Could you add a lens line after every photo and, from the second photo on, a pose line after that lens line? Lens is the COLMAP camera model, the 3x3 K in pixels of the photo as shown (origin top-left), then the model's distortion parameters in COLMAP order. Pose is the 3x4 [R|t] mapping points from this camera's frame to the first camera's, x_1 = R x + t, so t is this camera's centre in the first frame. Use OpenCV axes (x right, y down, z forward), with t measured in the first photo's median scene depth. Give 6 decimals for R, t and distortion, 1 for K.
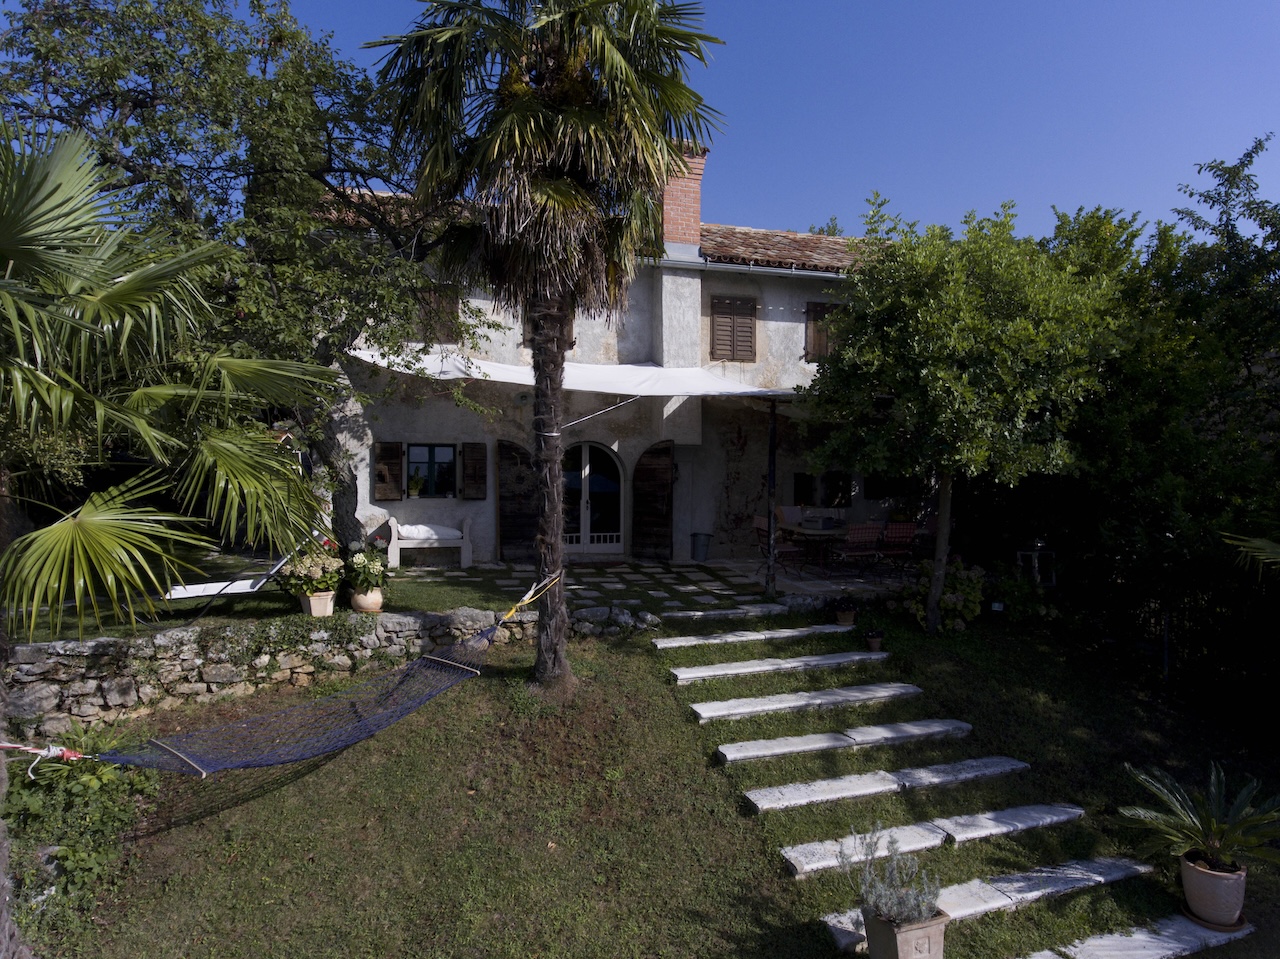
lens RADIAL K [[750.9, 0, 635.3], [0, 750.9, 474.3], [0, 0, 1]] dist [-0.002359, -0.000006]
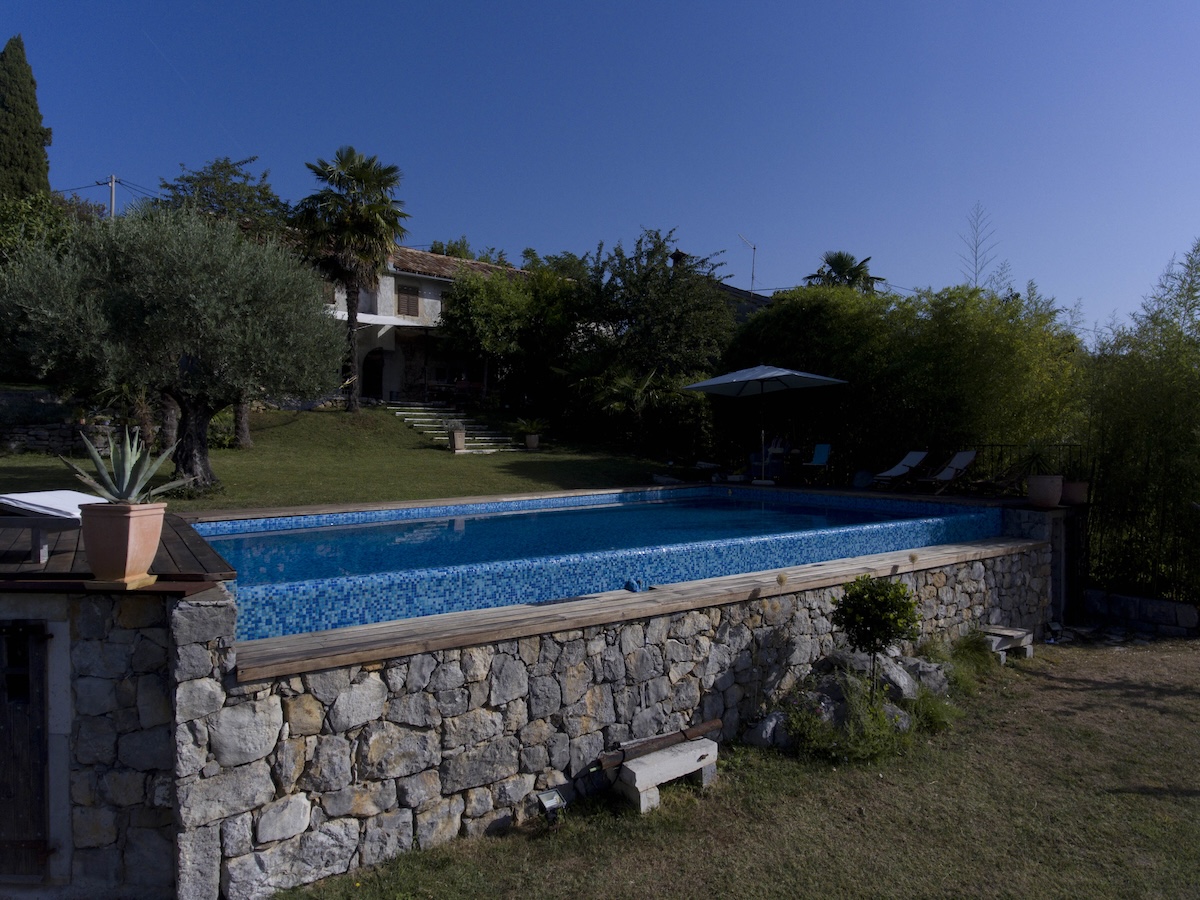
lens RADIAL K [[704.0, 0, 593.5], [0, 704.0, 452.2], [0, 0, 1]] dist [-0.002359, -0.000006]
pose [[0.915065, -0.006561, 0.403253, -0.240070], [0.001217, 0.999908, 0.013506, 0.258716], [-0.403305, -0.011868, 0.914989, -1.290640]]
